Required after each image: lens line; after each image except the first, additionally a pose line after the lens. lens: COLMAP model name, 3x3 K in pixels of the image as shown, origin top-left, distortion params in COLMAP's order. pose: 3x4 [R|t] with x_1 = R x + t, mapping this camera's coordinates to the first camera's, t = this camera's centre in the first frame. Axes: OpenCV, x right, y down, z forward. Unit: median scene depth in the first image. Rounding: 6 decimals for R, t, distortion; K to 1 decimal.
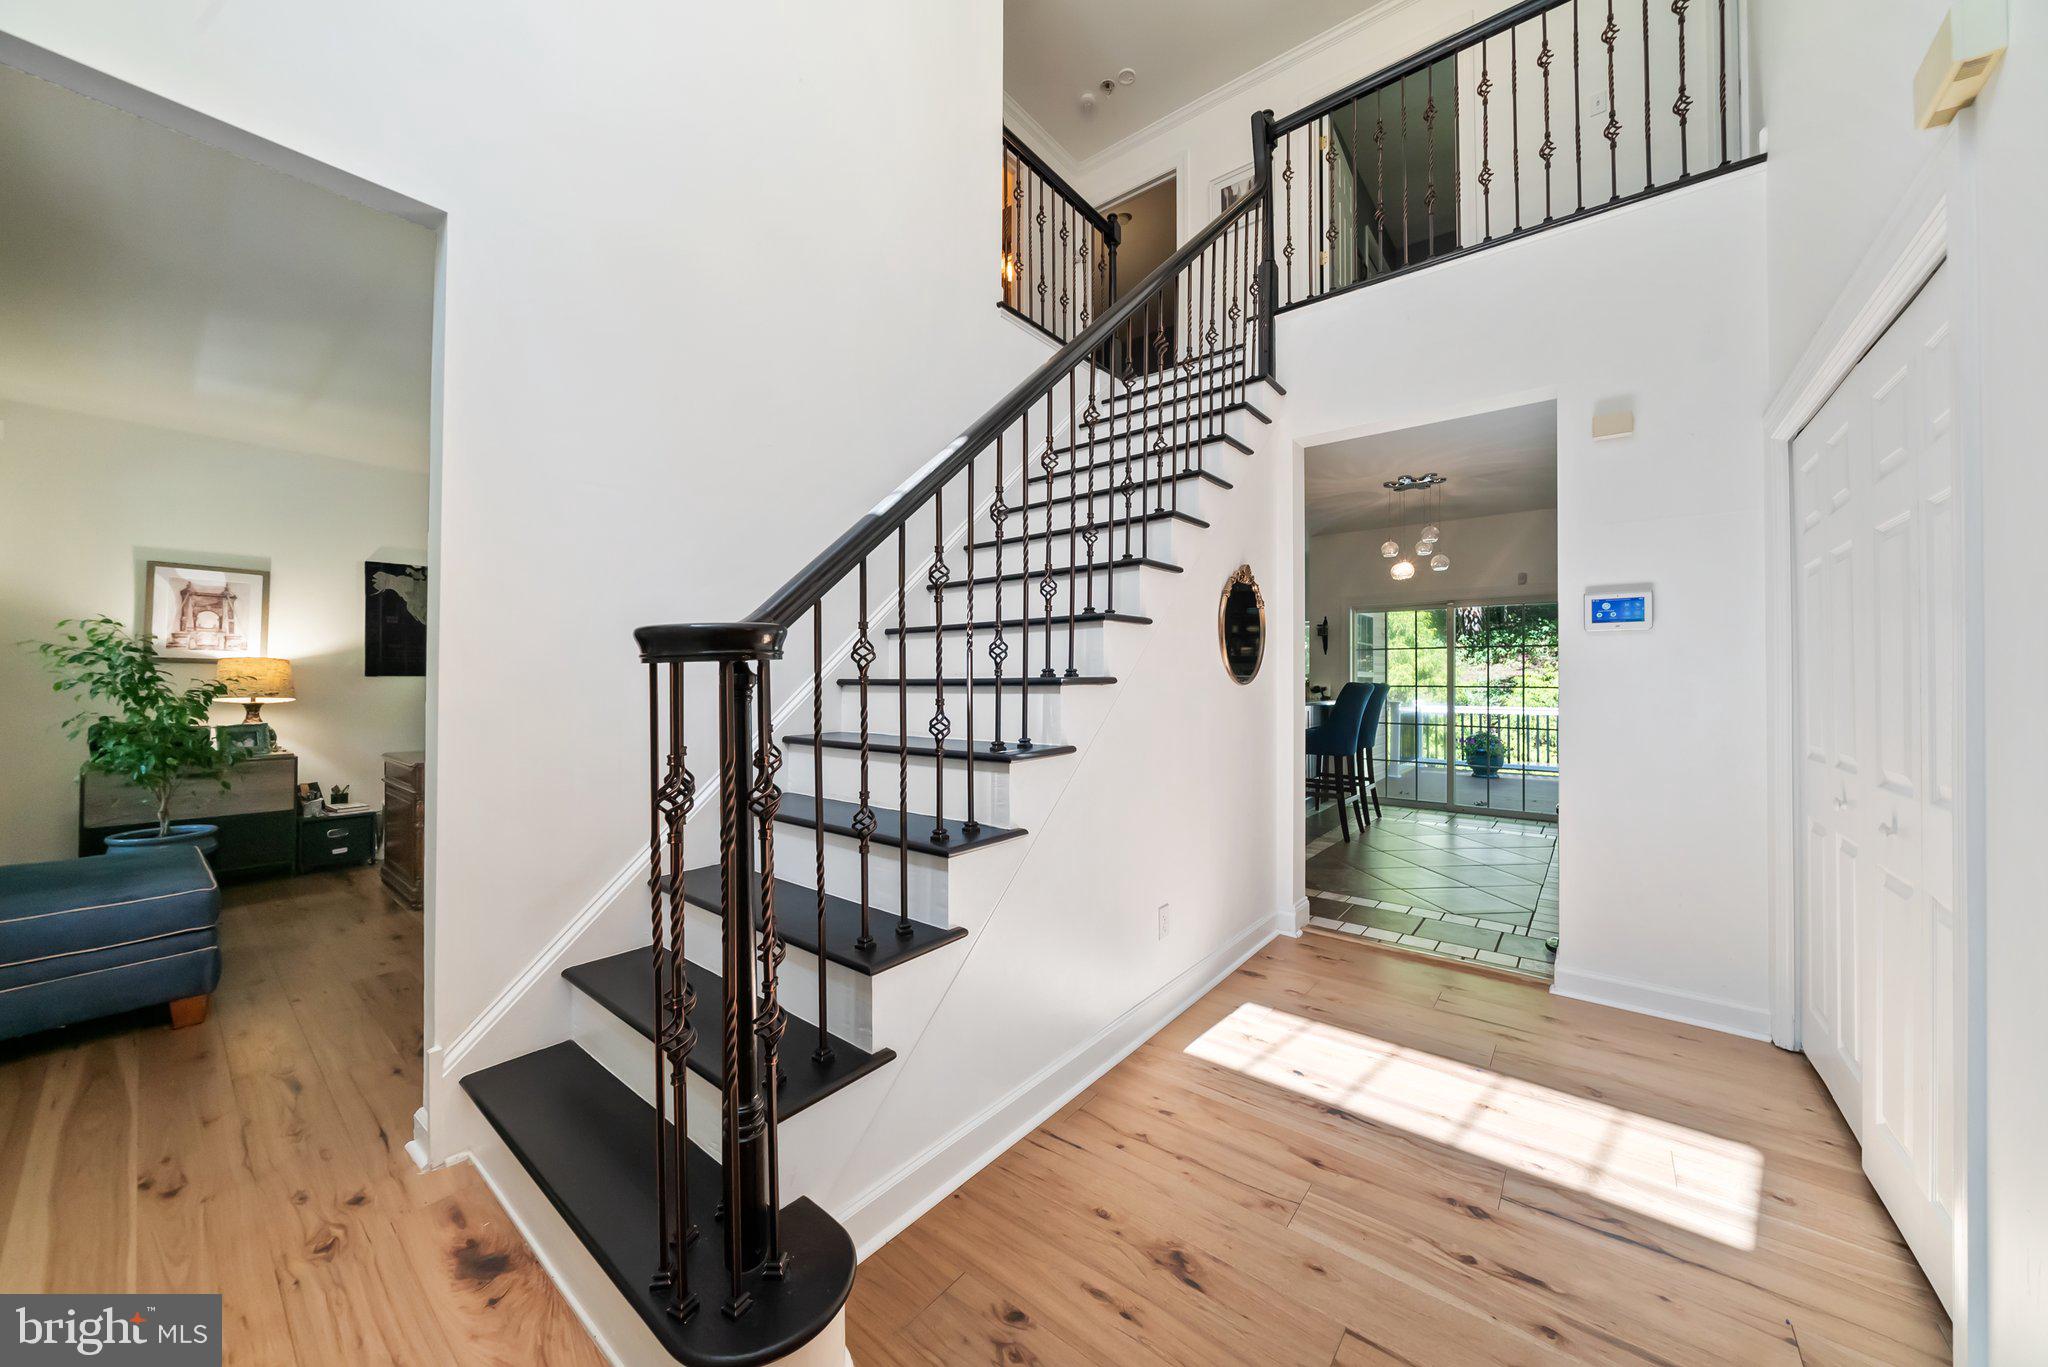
lens RADIAL K [[710.4, 0, 1024.0], [0, 710.4, 683.5], [0, 0, 1]] dist [-0.002412, 0.000043]
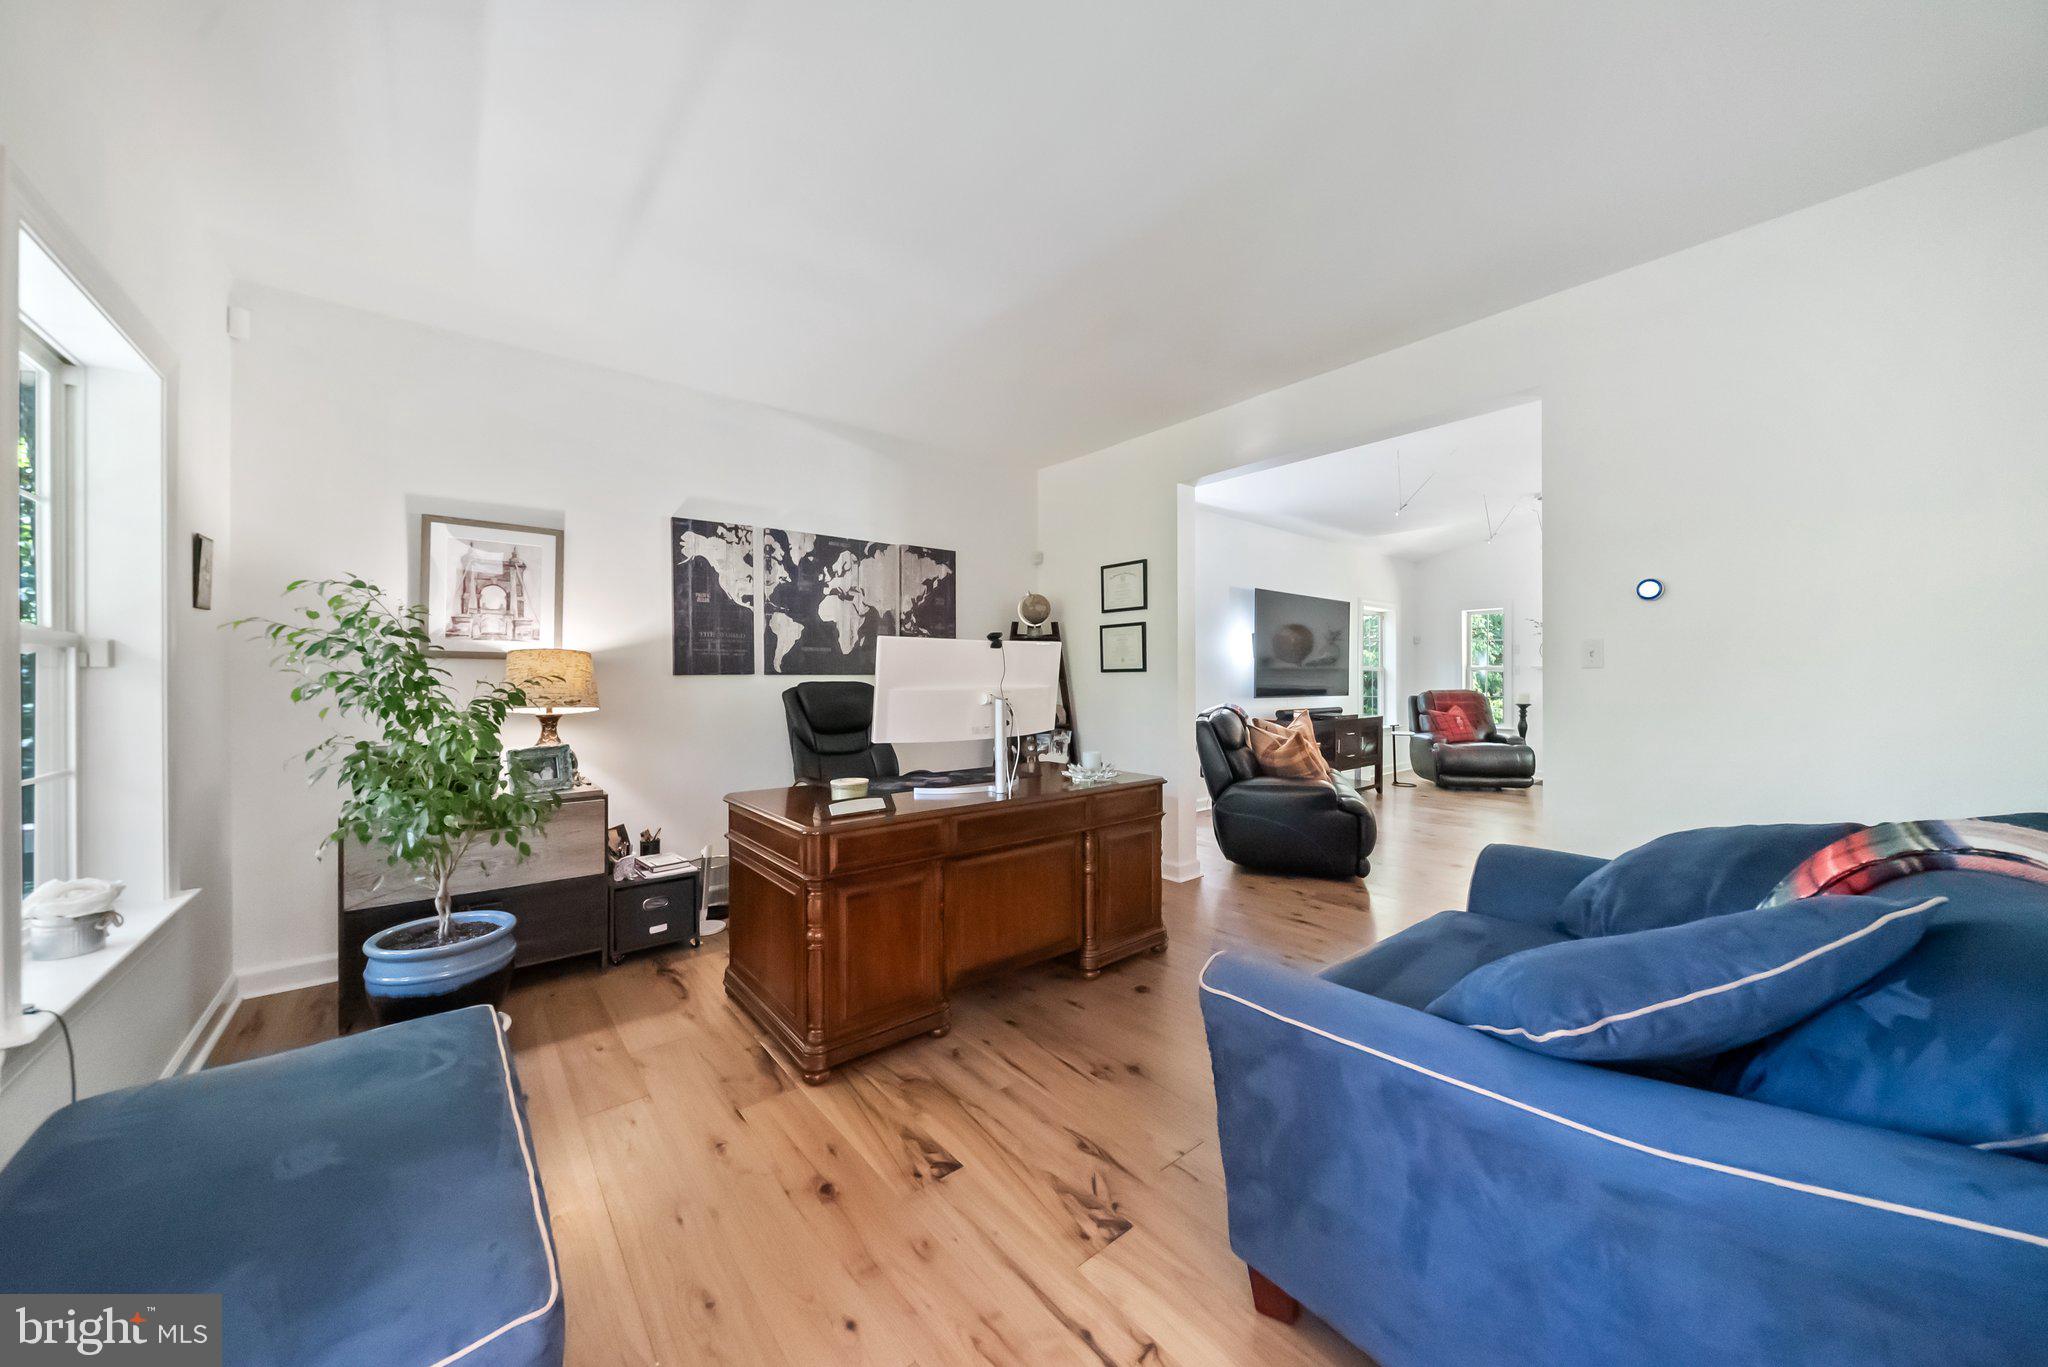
lens RADIAL K [[708.6, 0, 1036.3], [0, 708.6, 686.8], [0, 0, 1]] dist [-0.004029, -0.000105]
pose [[0.981825, -0.004438, -0.189737, -0.524601], [0.006320, 0.999937, 0.009315, -0.003583], [0.189684, -0.010345, 0.981791, 0.440446]]
